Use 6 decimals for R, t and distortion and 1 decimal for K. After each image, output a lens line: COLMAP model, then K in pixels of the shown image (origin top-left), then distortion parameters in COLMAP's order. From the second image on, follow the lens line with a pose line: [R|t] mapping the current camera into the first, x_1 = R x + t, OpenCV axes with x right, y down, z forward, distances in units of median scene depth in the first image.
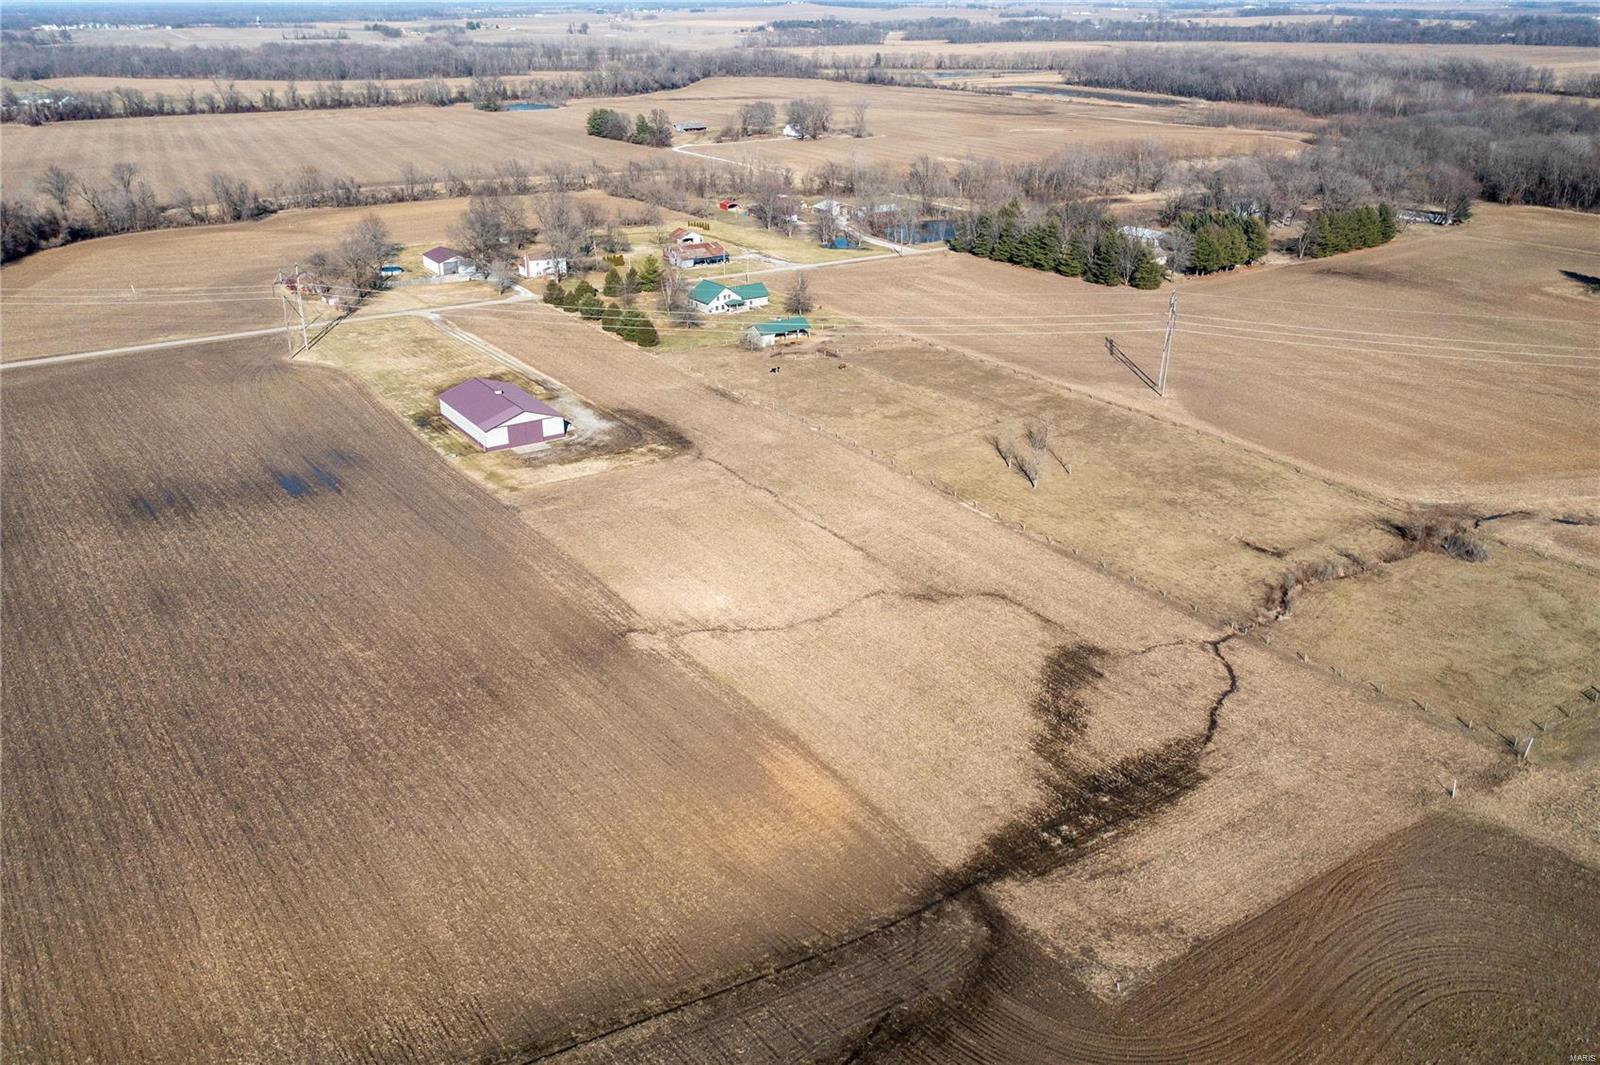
lens RADIAL K [[1245.5, 0, 800.0], [0, 1245.5, 532.5], [0, 0, 1]] dist [-0.014341, 0.003372]
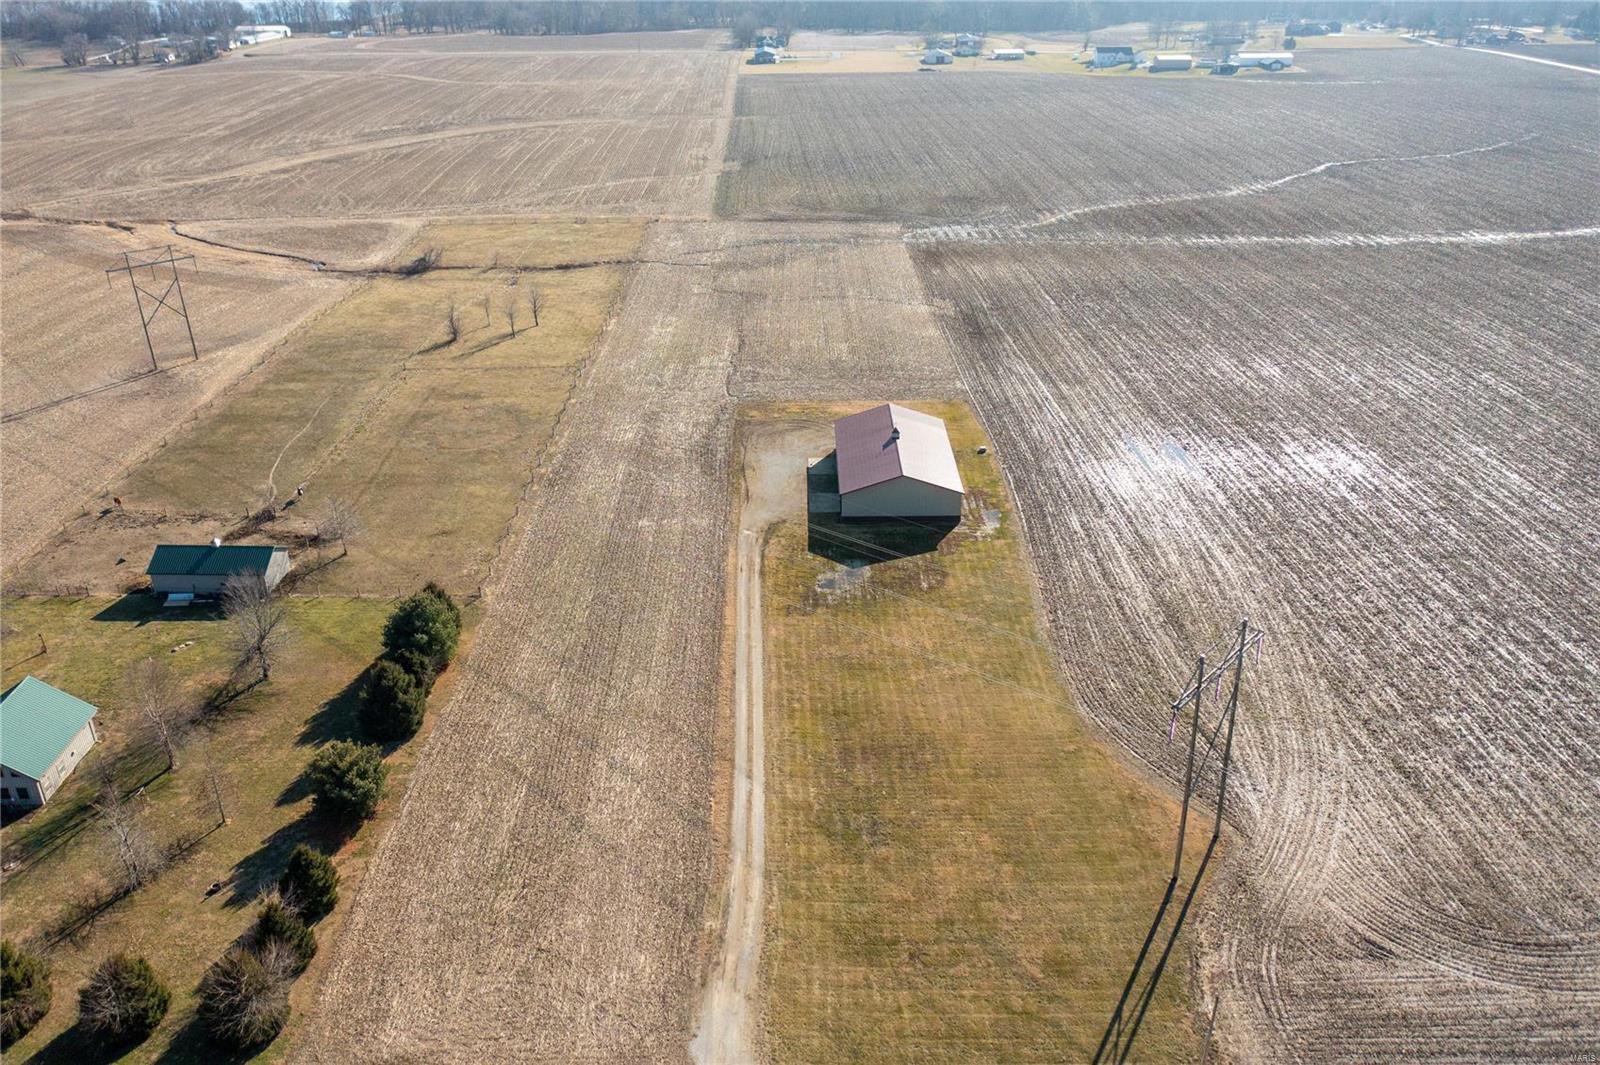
lens RADIAL K [[1245.5, 0, 800.0], [0, 1245.5, 532.5], [0, 0, 1]] dist [-0.014341, 0.003372]
pose [[-0.839918, -0.228989, 0.492038, -0.566885], [0.220610, 0.684285, 0.695044, -0.589128], [-0.495851, 0.692328, -0.524226, 1.462863]]
